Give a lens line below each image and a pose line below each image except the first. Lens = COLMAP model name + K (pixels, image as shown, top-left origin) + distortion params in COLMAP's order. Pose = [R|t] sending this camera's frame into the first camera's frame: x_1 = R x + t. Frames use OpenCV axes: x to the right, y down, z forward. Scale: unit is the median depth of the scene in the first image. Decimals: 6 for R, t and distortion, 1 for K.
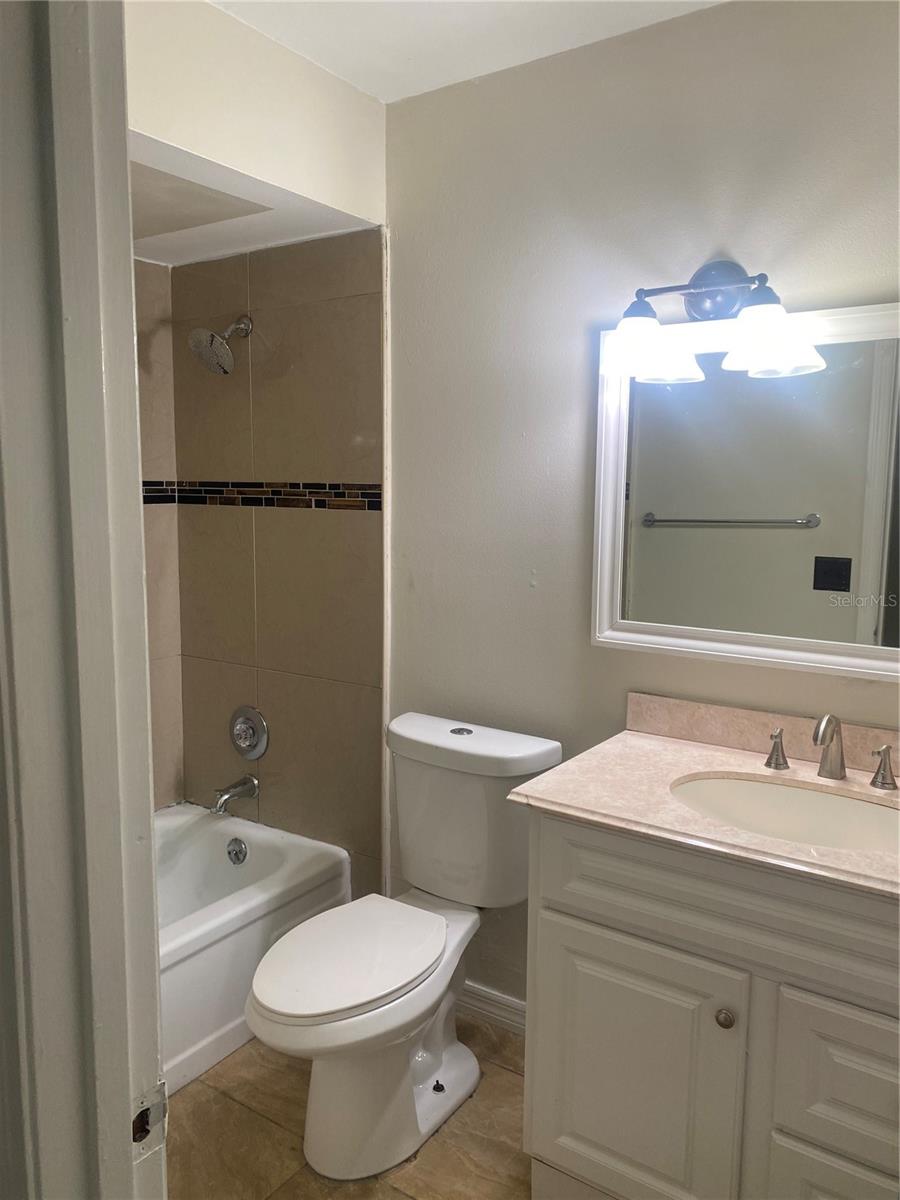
lens RADIAL K [[915.5, 0, 450.0], [0, 915.5, 600.0], [0, 0, 1]] dist [-0.074724, -0.003668]
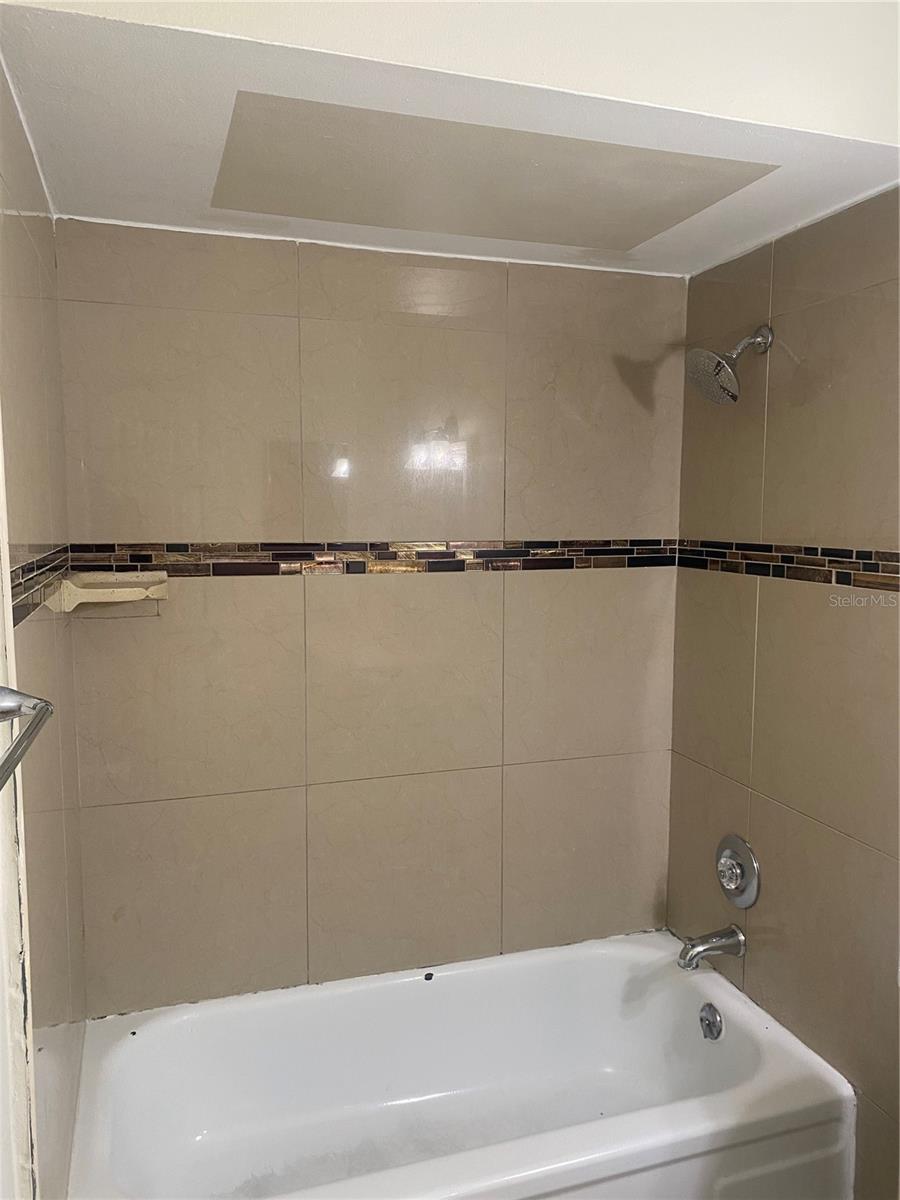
lens RADIAL K [[898.6, 0, 450.0], [0, 898.6, 600.0], [0, 0, 1]] dist [-0.007857, 0.003050]
pose [[0.777288, 0.046875, -0.627396, 0.053230], [-0.065916, 0.997800, -0.007115, -0.059527], [0.625682, 0.046885, 0.778668, 0.254222]]
